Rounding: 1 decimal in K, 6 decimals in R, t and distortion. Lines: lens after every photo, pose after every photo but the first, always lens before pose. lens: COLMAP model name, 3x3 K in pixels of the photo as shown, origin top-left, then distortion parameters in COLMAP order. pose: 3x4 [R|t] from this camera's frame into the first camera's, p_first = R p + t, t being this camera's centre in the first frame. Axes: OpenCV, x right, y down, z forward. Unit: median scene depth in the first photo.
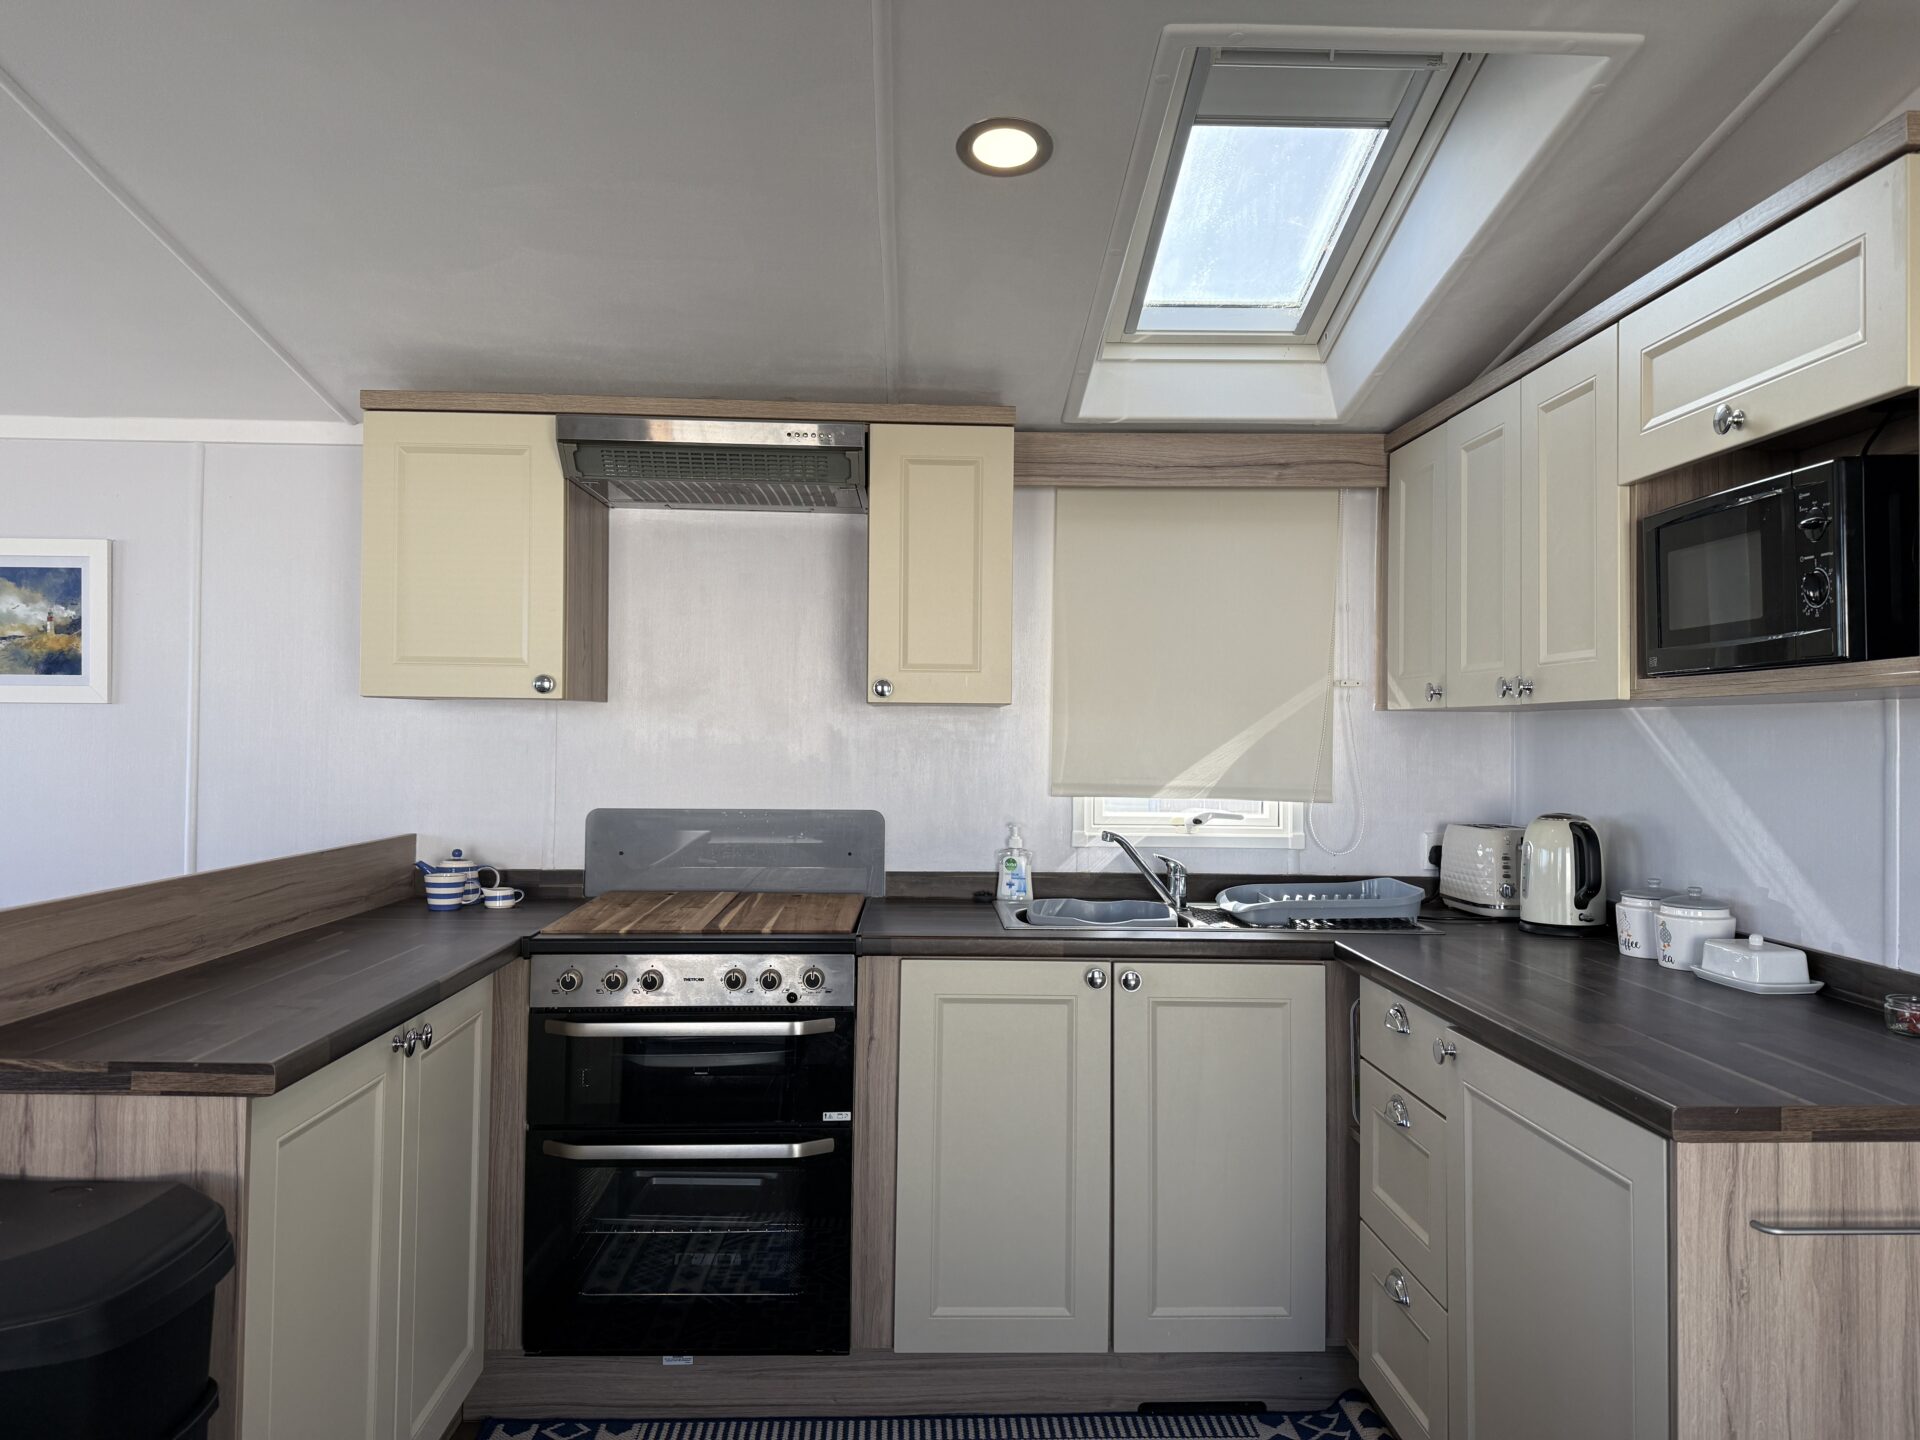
lens RADIAL K [[1341.3, 0, 958.8], [0, 1341.3, 720.2], [0, 0, 1]] dist [0.051881, -0.060823]
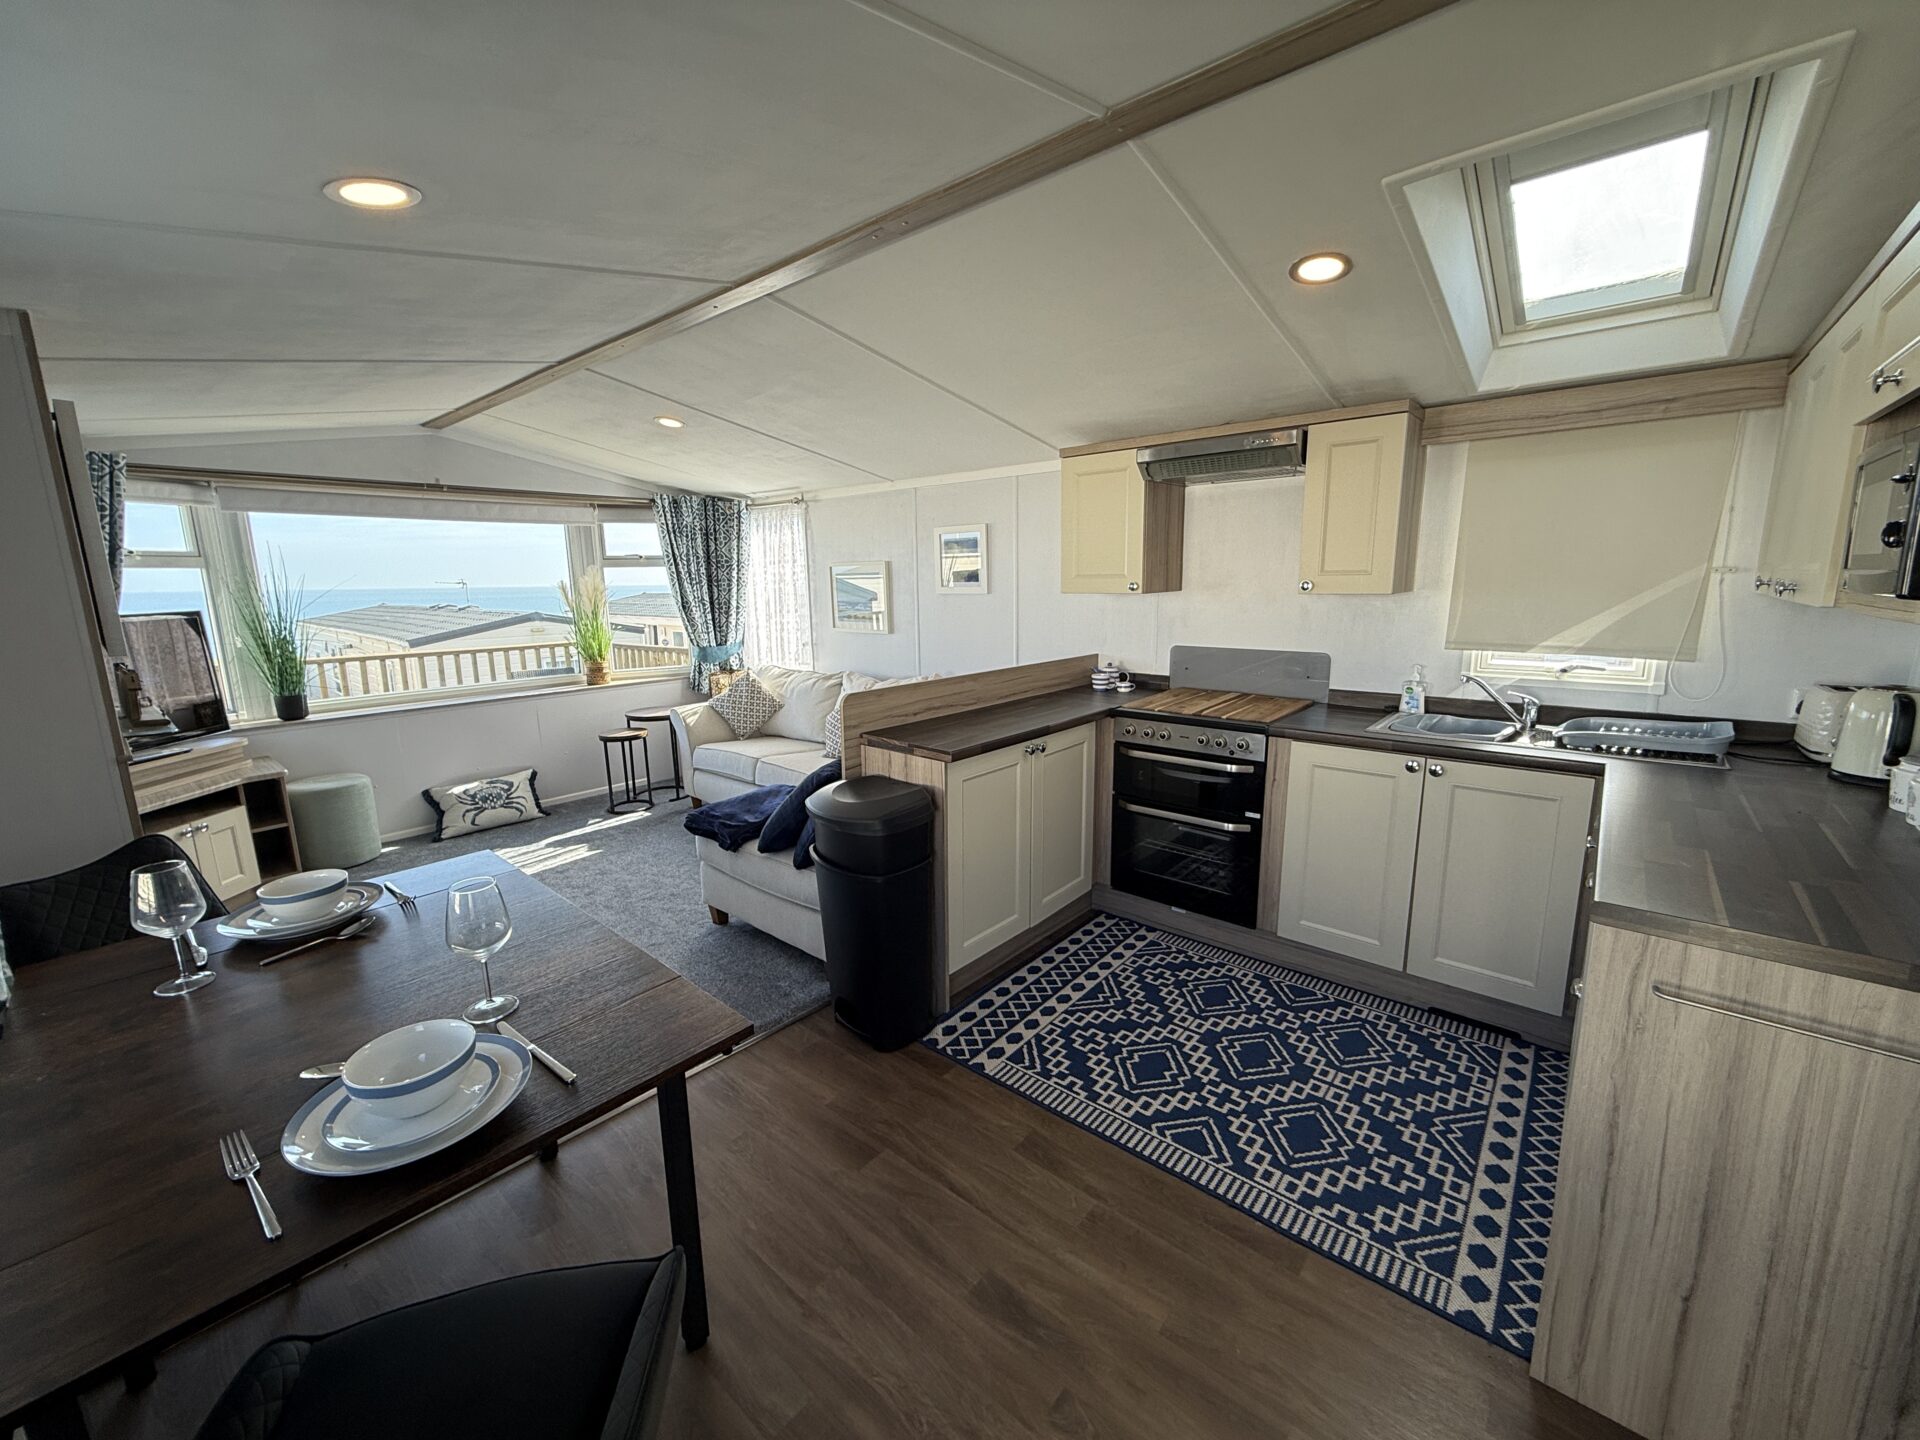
lens RADIAL K [[764.3, 0, 954.0], [0, 764.3, 717.7], [0, 0, 1]] dist [0.002760, 0.000386]
pose [[0.728263, 0.102752, -0.677551, 0.297360], [0.033674, 0.982135, 0.185138, -0.054830], [0.684470, -0.157645, 0.711793, -0.045062]]
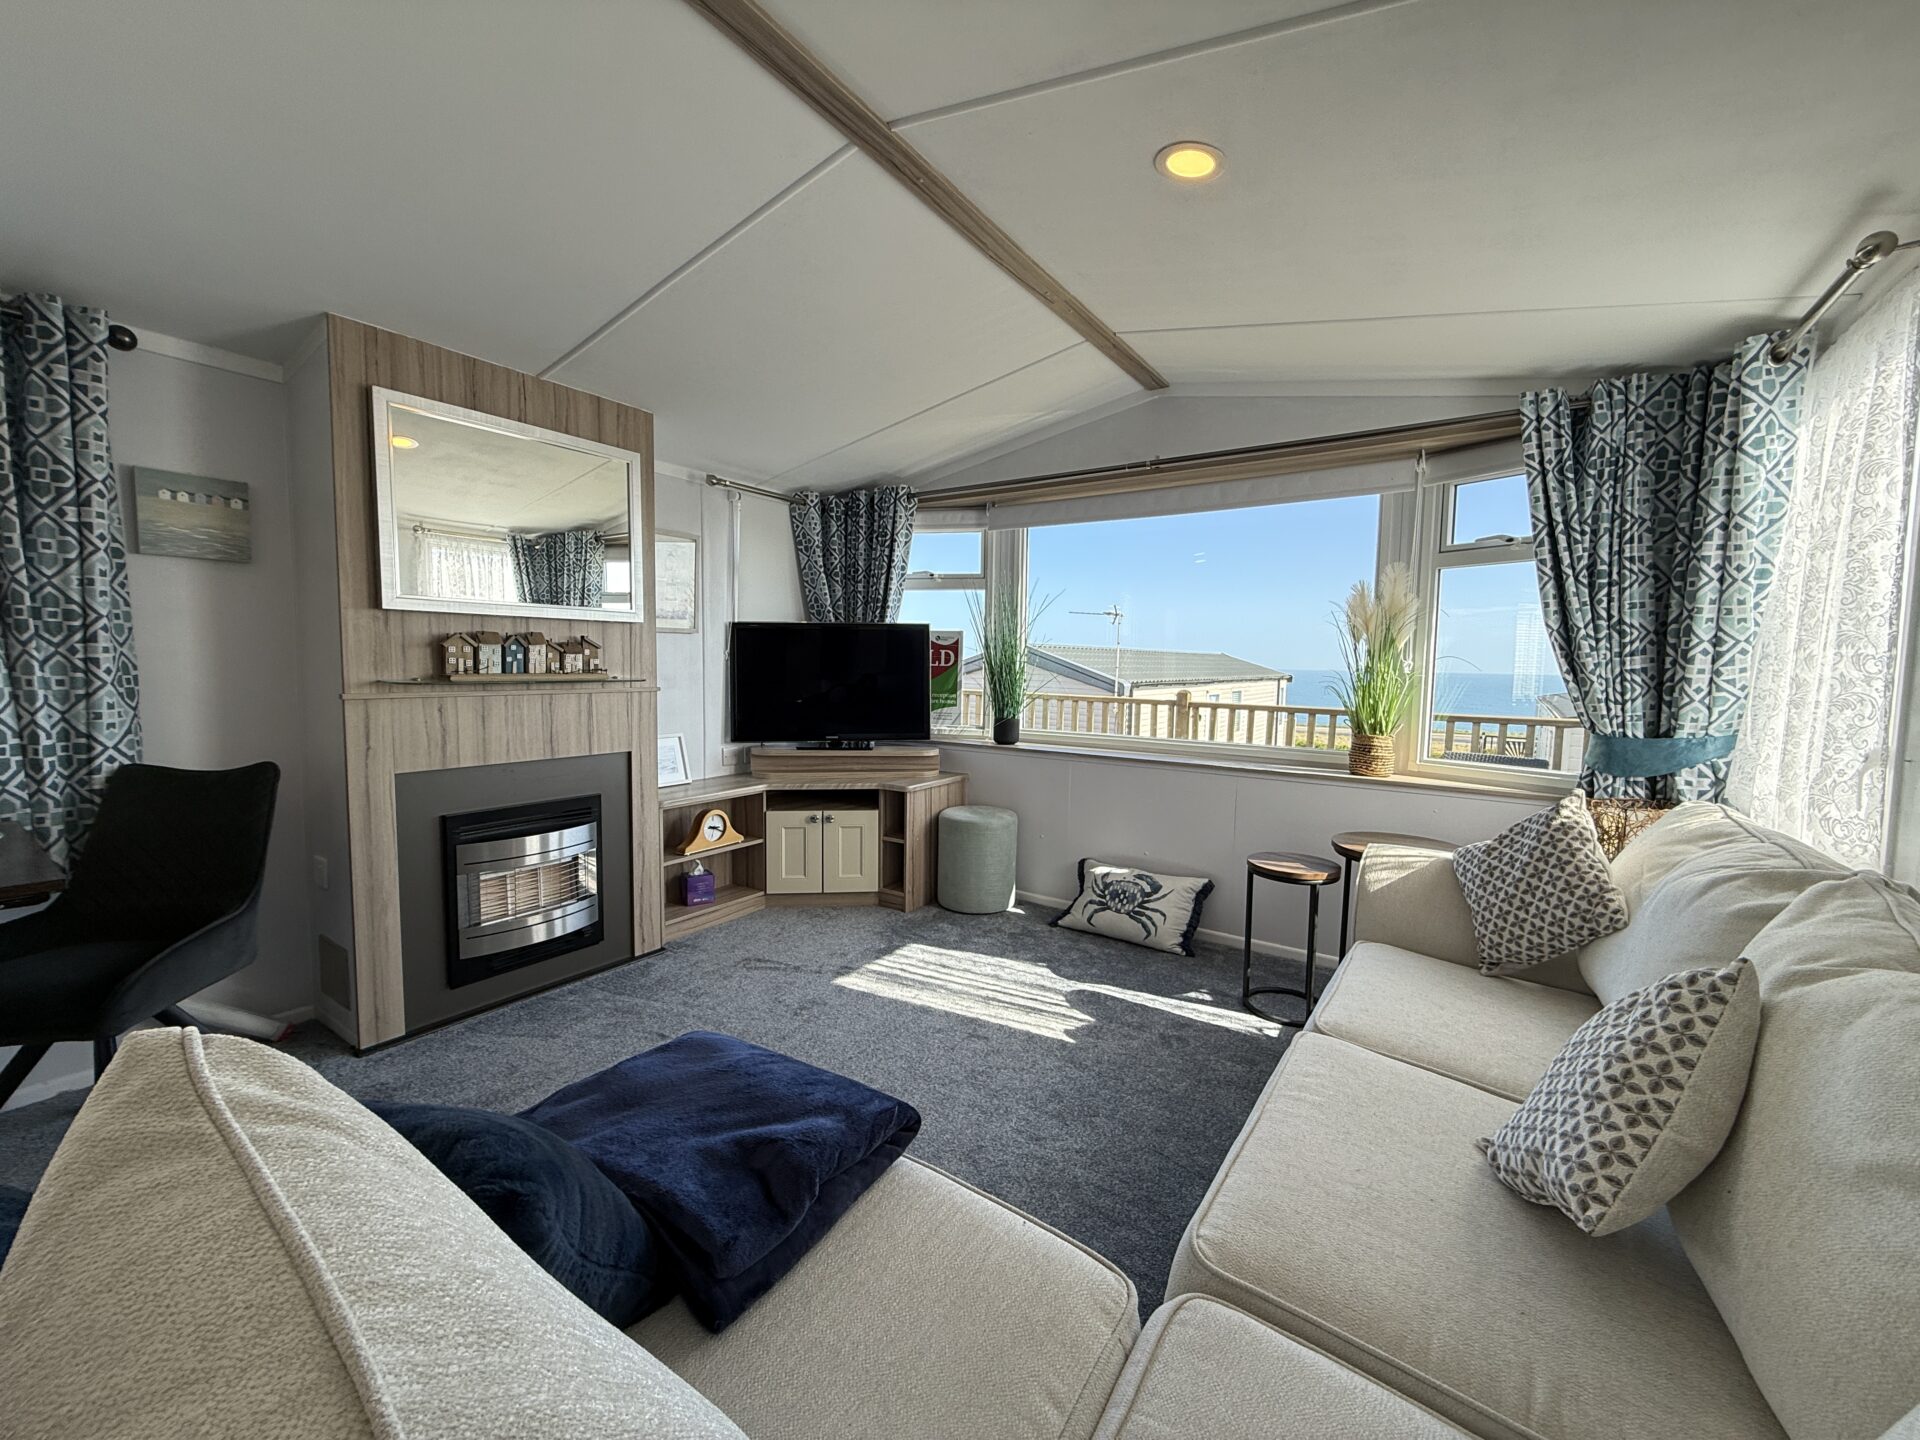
lens RADIAL K [[764.3, 0, 961.8], [0, 764.3, 723.3], [0, 0, 1]] dist [0.002760, 0.000386]
pose [[-0.598910, 0.043060, -0.799658, -0.455900], [-0.011239, 0.998003, 0.062158, 0.053797], [0.800738, 0.046214, -0.597230, 0.891179]]
